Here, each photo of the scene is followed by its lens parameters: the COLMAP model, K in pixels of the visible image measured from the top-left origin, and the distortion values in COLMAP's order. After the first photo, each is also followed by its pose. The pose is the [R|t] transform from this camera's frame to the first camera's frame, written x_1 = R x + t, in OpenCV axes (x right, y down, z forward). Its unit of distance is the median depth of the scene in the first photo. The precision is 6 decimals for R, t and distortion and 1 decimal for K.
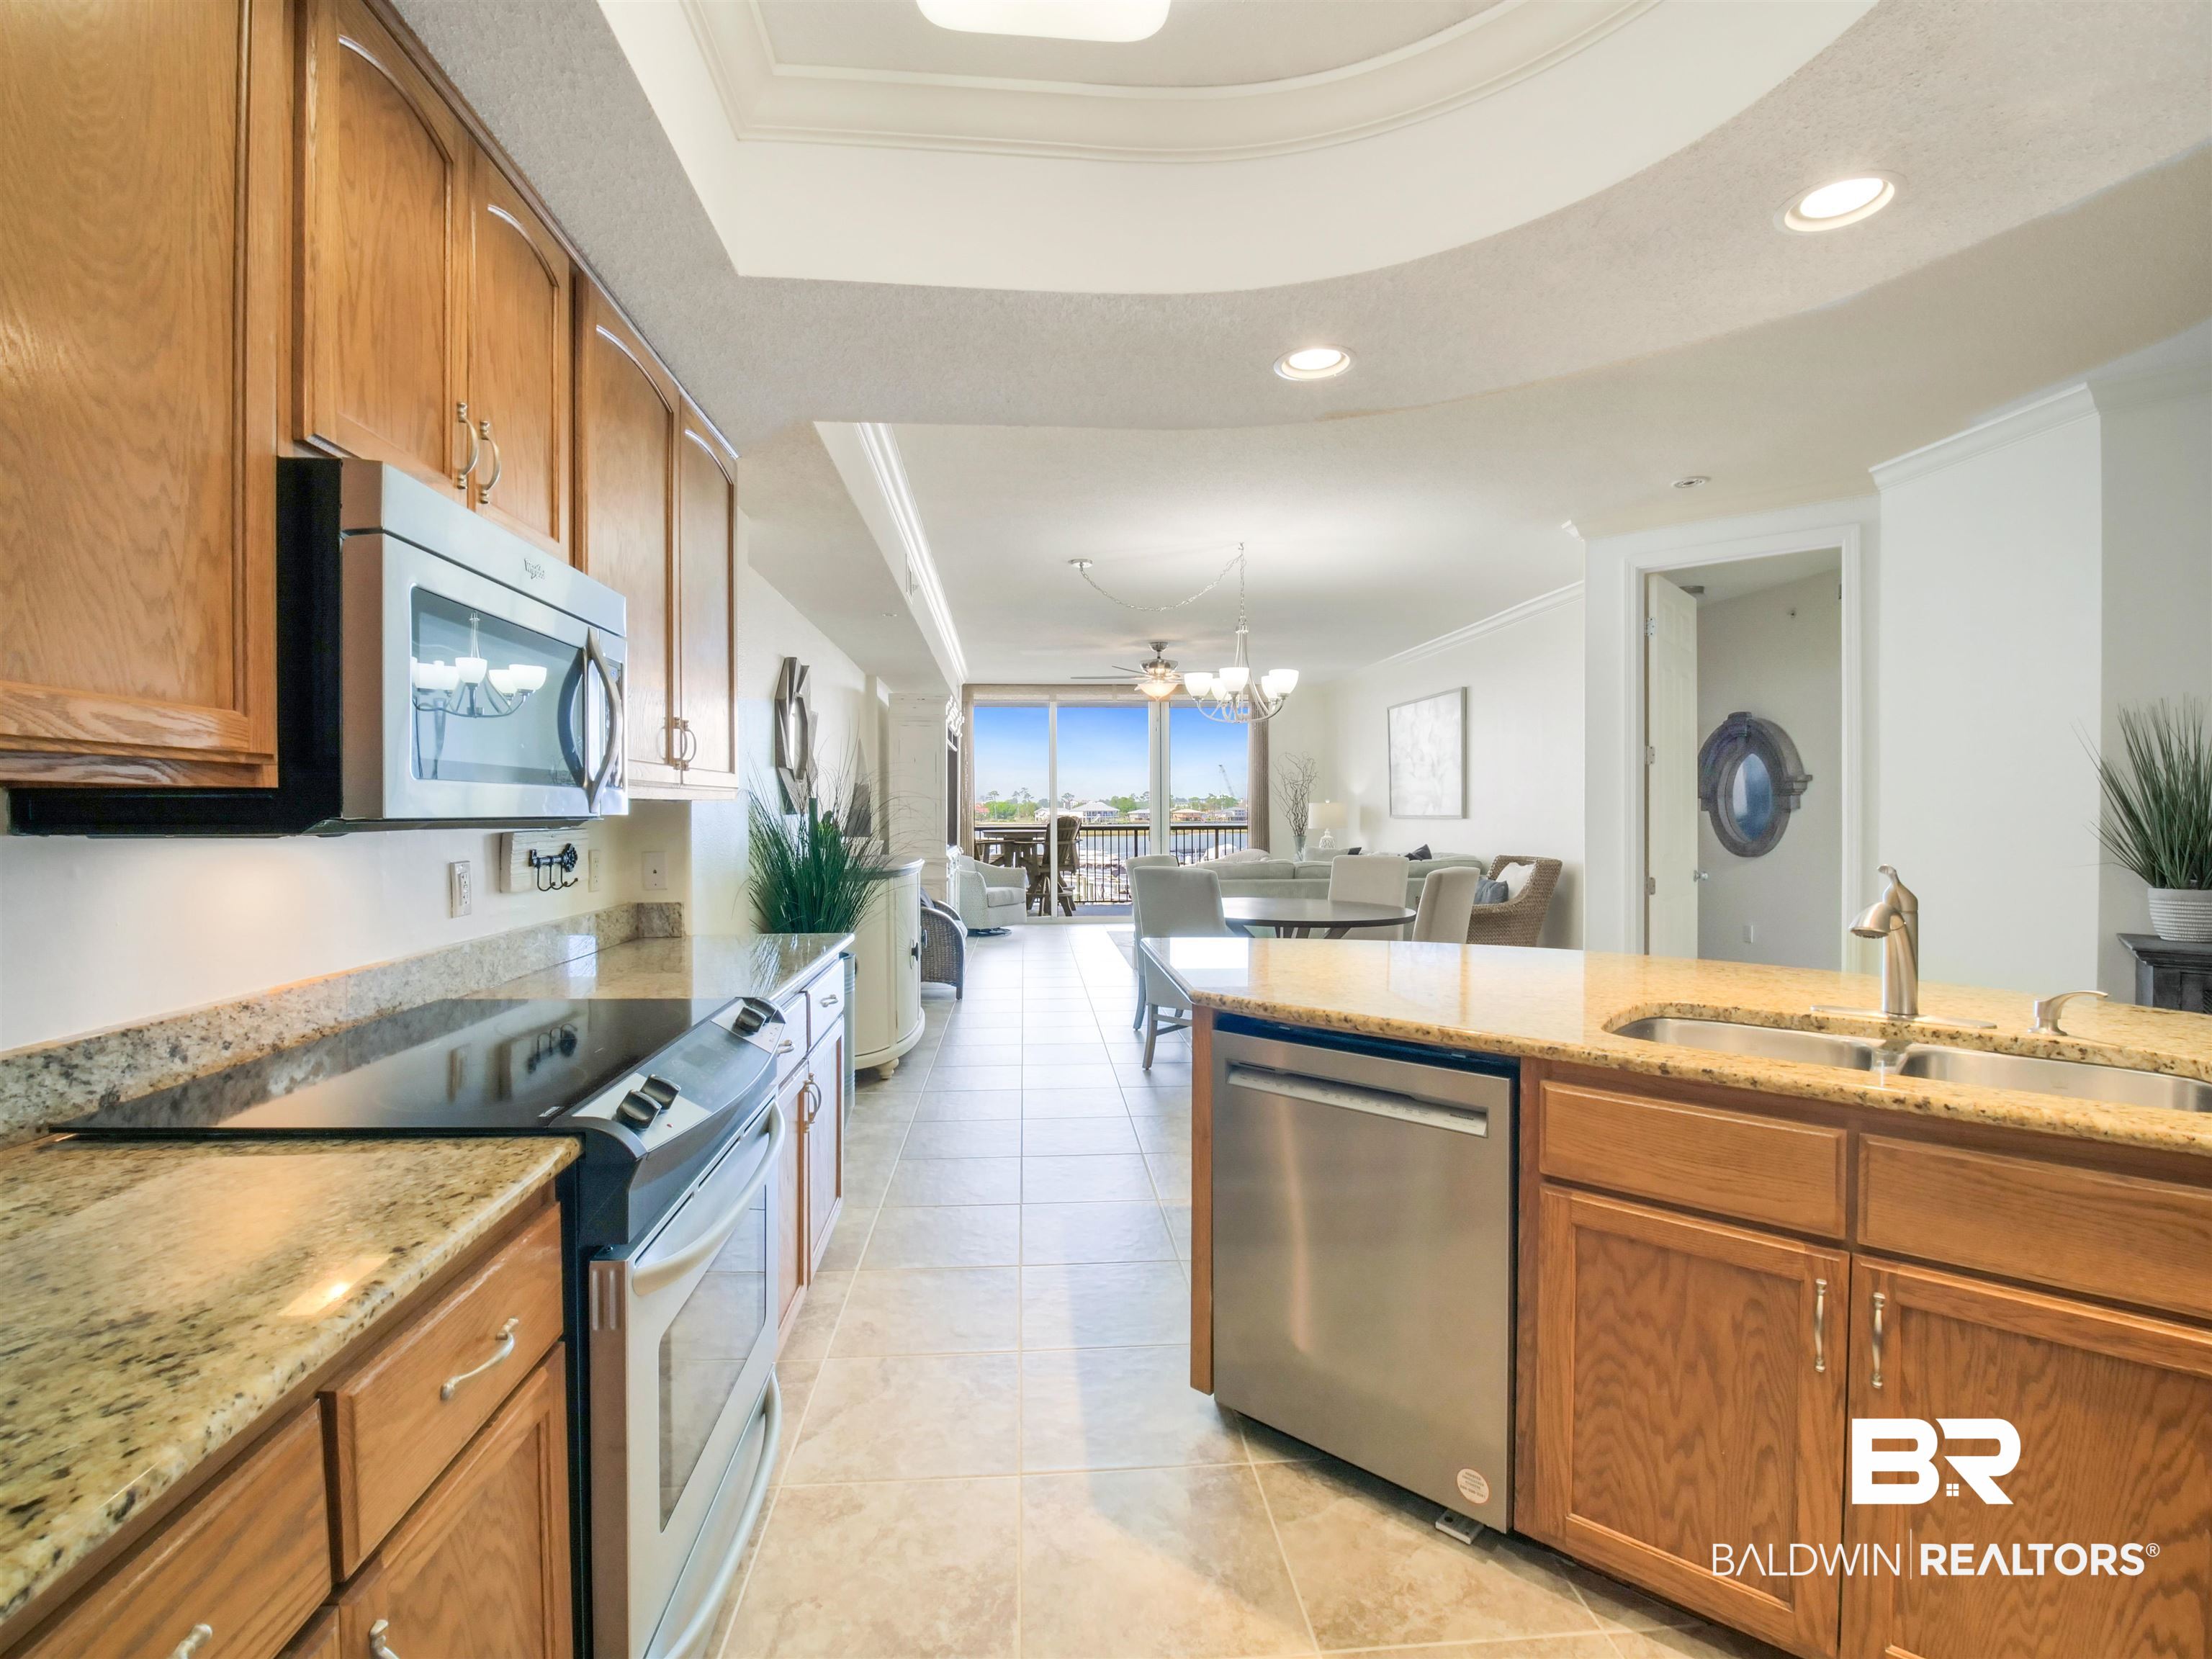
lens RADIAL K [[1025.1, 0, 1100.5], [0, 1025.1, 826.6], [0, 0, 1]] dist [-0.034516, 0.000302]
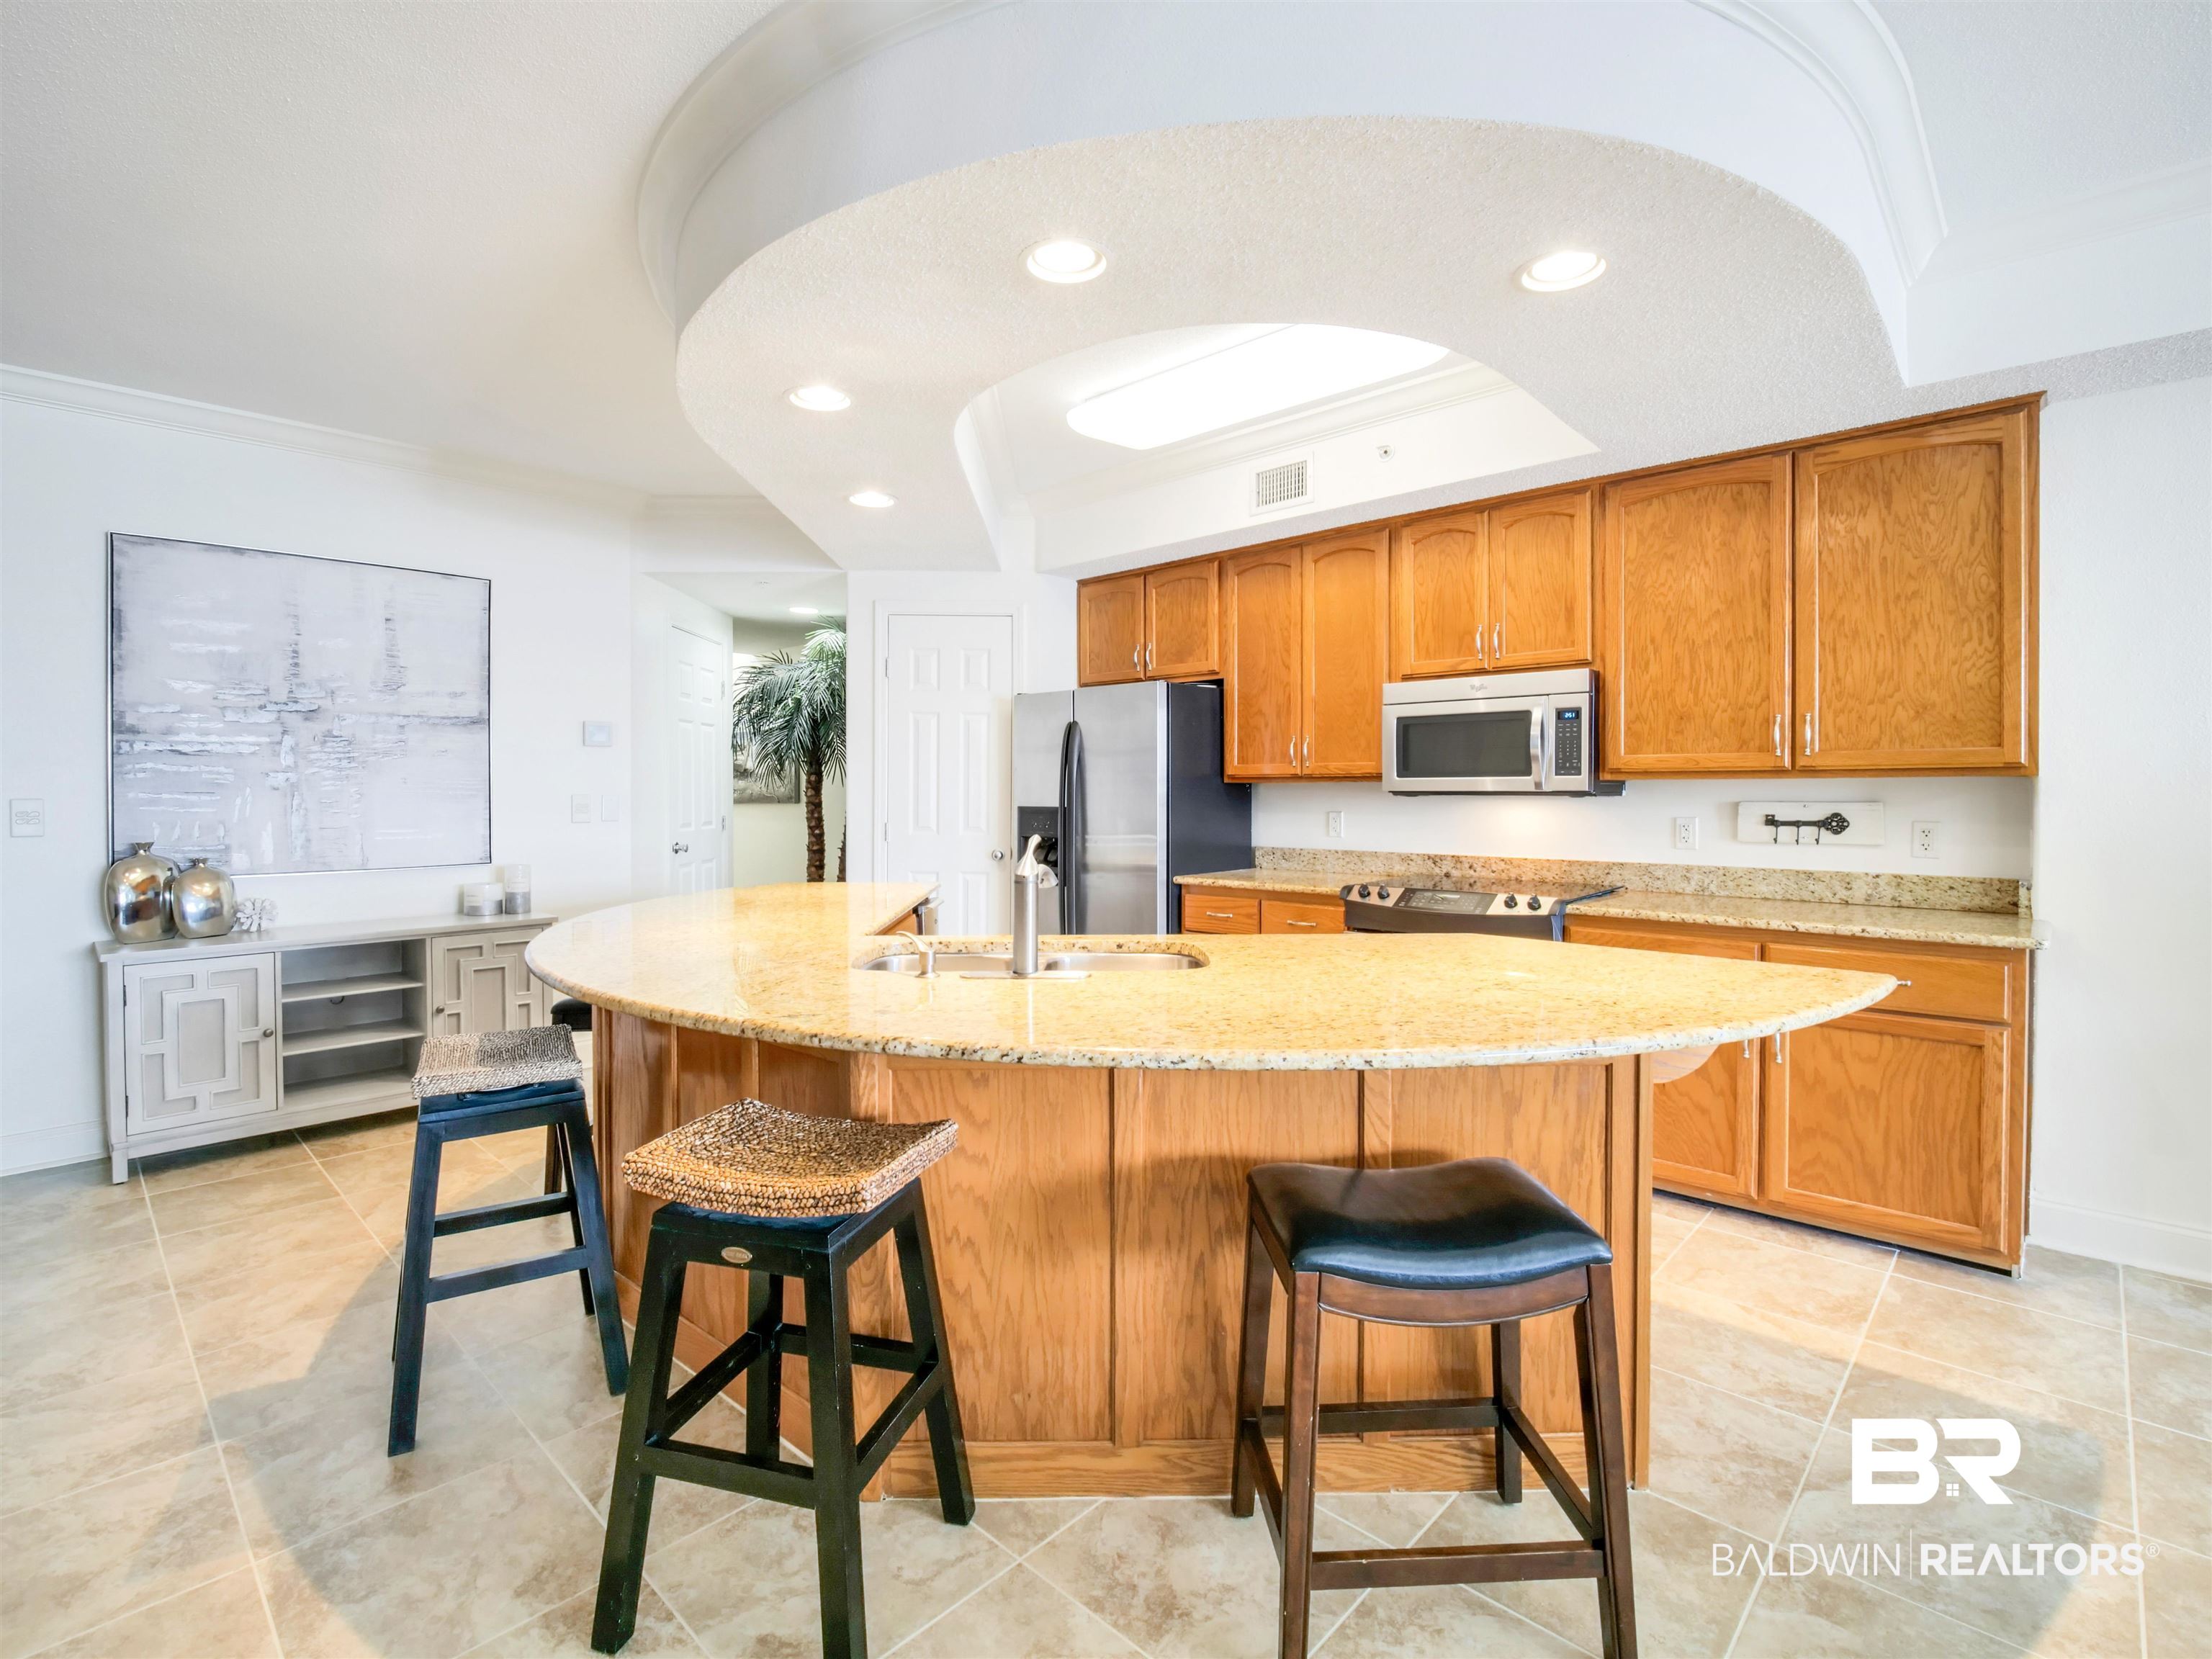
lens RADIAL K [[1026.7, 0, 1103.7], [0, 1026.7, 803.1], [0, 0, 1]] dist [-0.009871, -0.000833]
pose [[-0.743410, 0.016045, -0.668644, 0.502738], [-0.004272, 0.999578, 0.028735, -0.013604], [0.668823, 0.024219, -0.743027, 0.650692]]
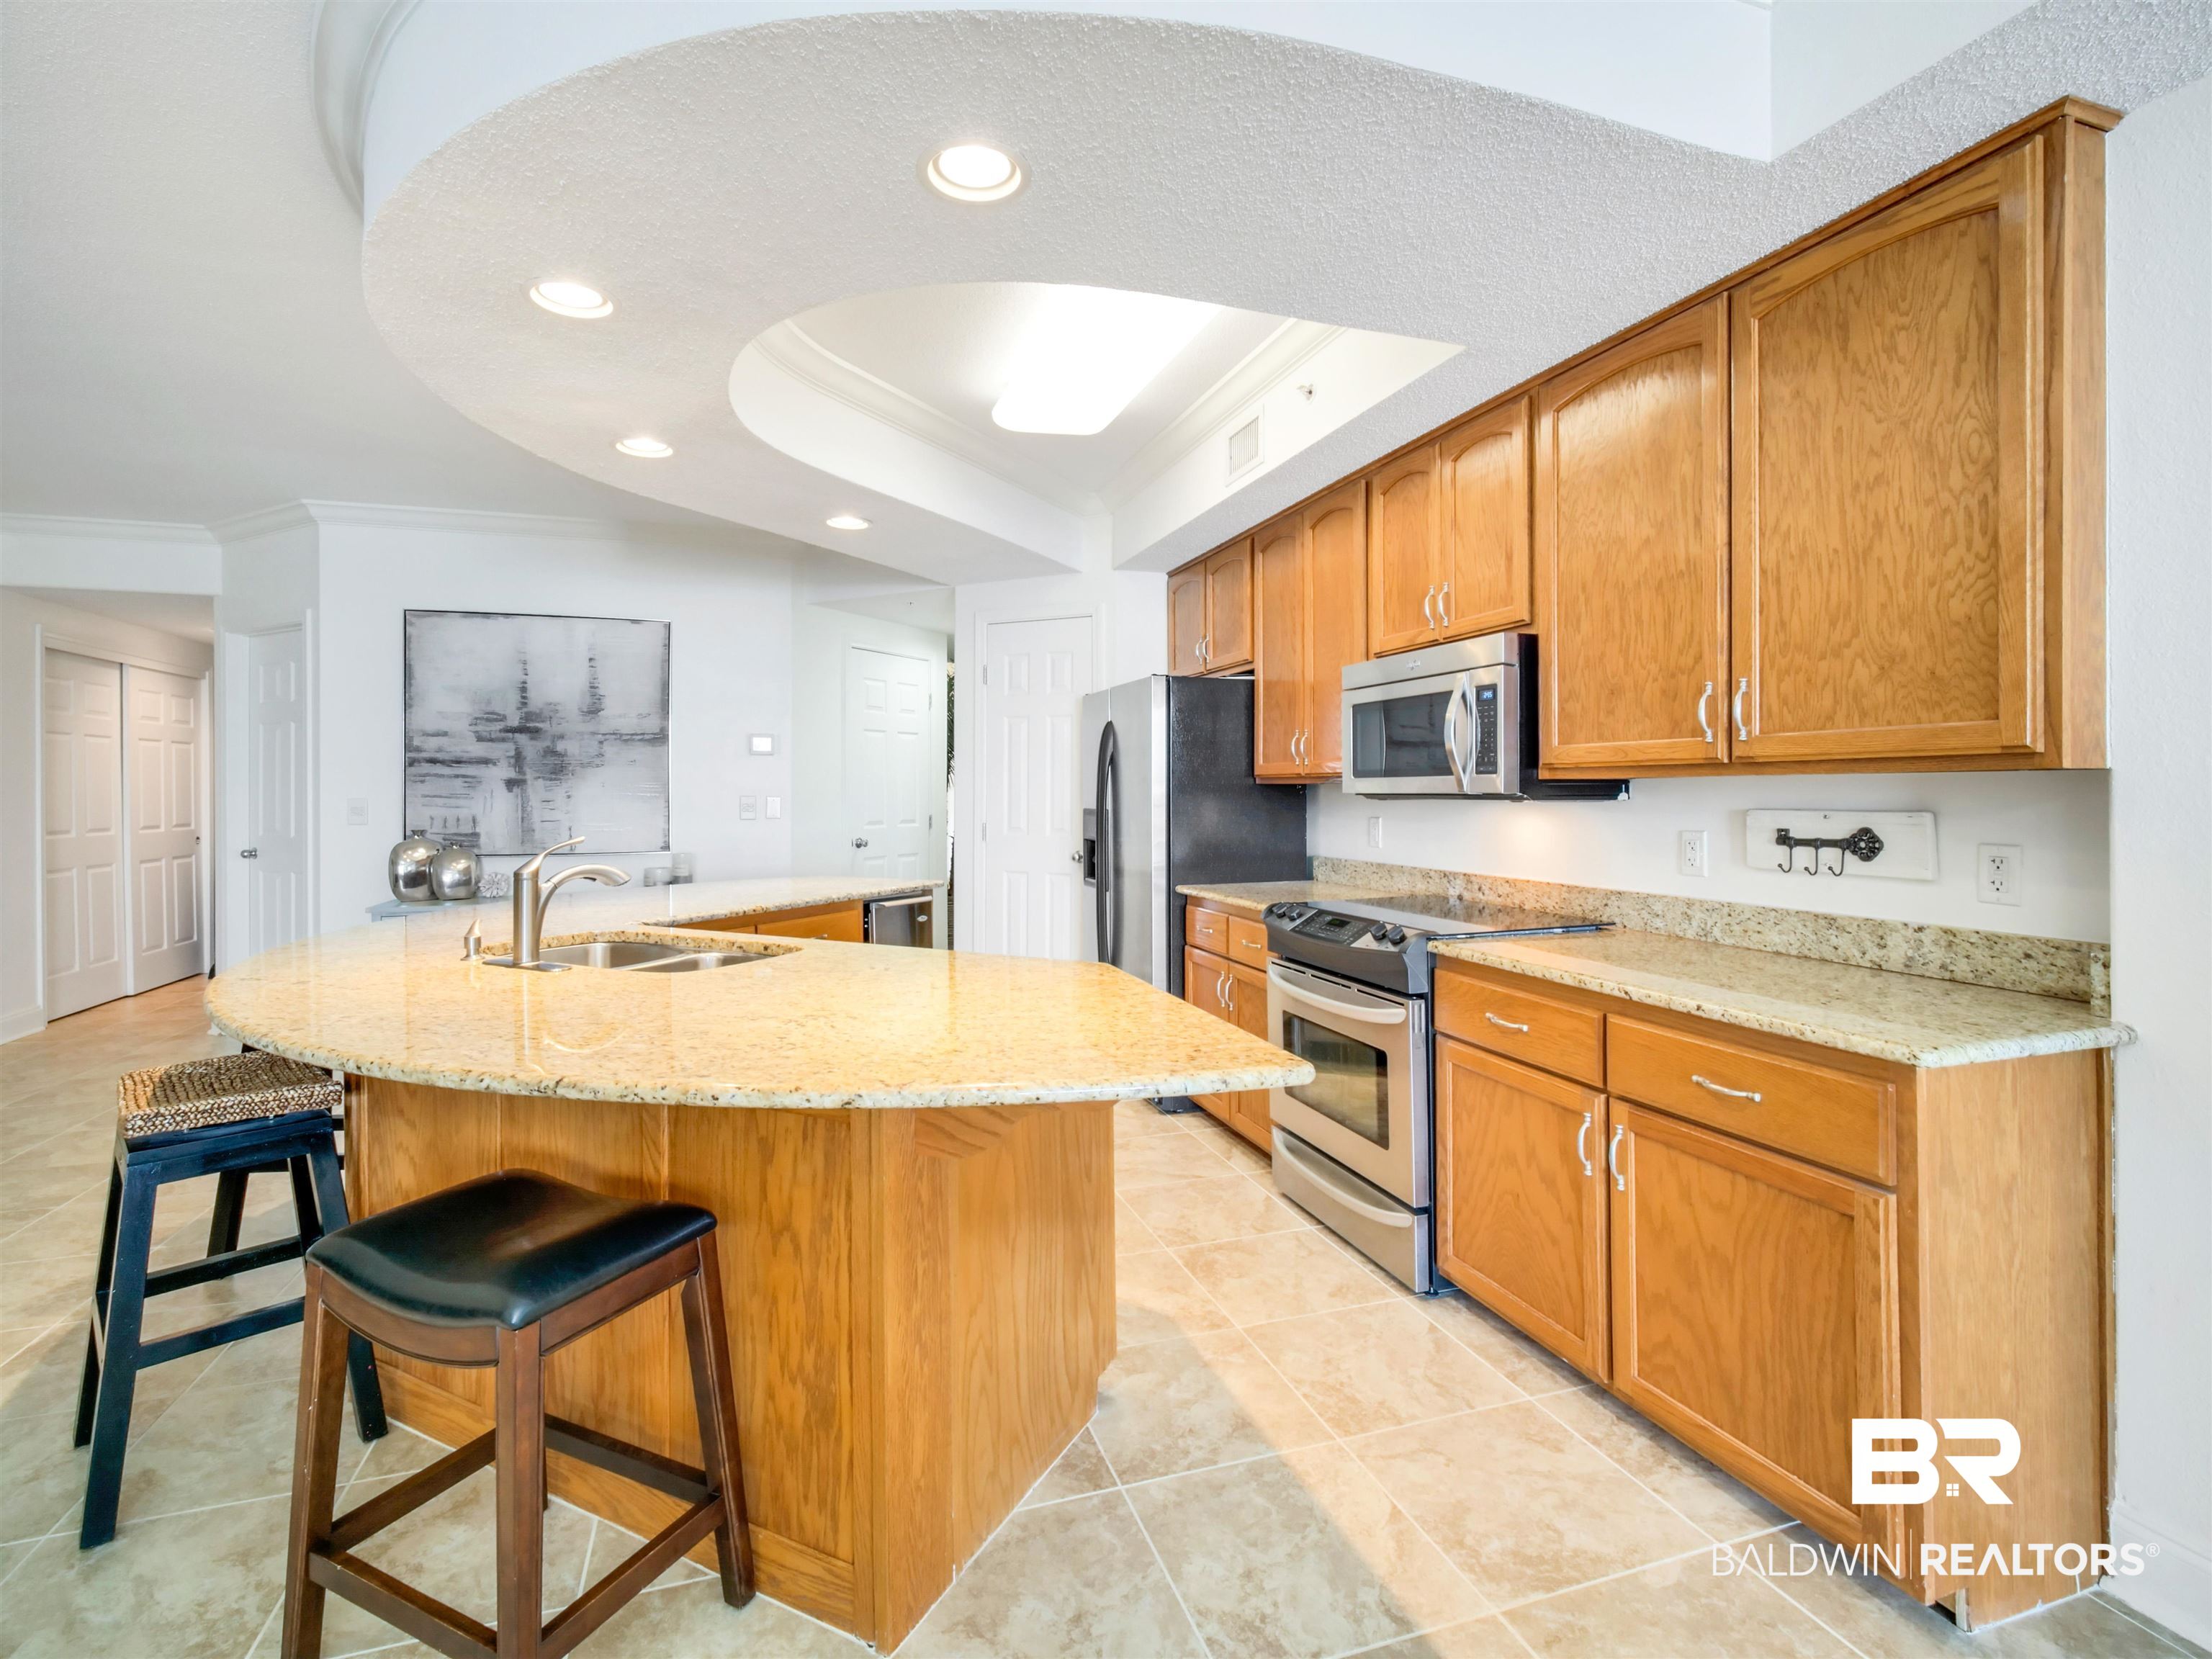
lens RADIAL K [[1030.9, 0, 1105.8], [0, 1030.9, 794.7], [0, 0, 1]] dist [0.000154, -0.000235]
pose [[-0.969203, 0.009121, -0.246095, 0.141271], [0.004425, 0.999798, 0.019630, -0.014009], [0.246224, 0.017937, -0.969047, 0.809418]]
